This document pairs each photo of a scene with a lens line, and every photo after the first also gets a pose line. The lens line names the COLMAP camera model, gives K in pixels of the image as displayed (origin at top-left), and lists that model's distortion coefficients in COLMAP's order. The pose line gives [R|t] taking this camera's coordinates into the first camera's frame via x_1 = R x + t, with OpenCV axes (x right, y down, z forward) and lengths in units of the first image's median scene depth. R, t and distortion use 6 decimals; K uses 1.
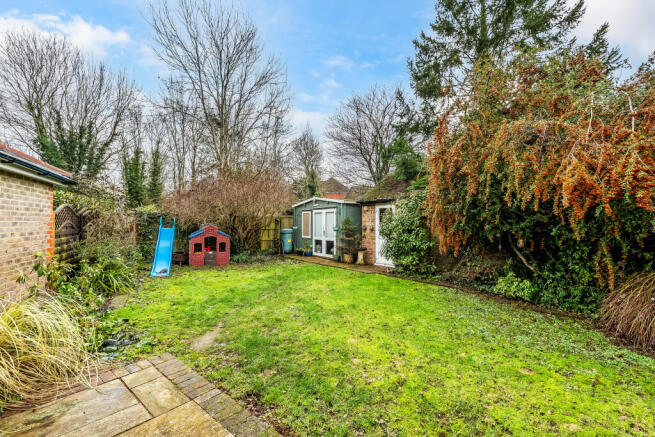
lens RADIAL K [[296.9, 0, 327.1], [0, 296.9, 209.6], [0, 0, 1]] dist [-0.001392, -0.000088]
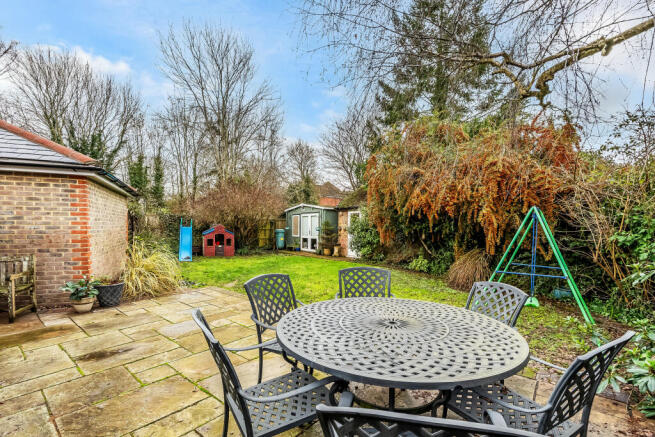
lens RADIAL K [[305.7, 0, 328.5], [0, 305.7, 227.8], [0, 0, 1]] dist [0.032435, 0.000046]
pose [[0.999916, 0.008797, 0.009487, 0.054791], [-0.009246, 0.998791, 0.048277, -0.003506], [-0.009050, -0.048361, 0.998789, -0.272788]]
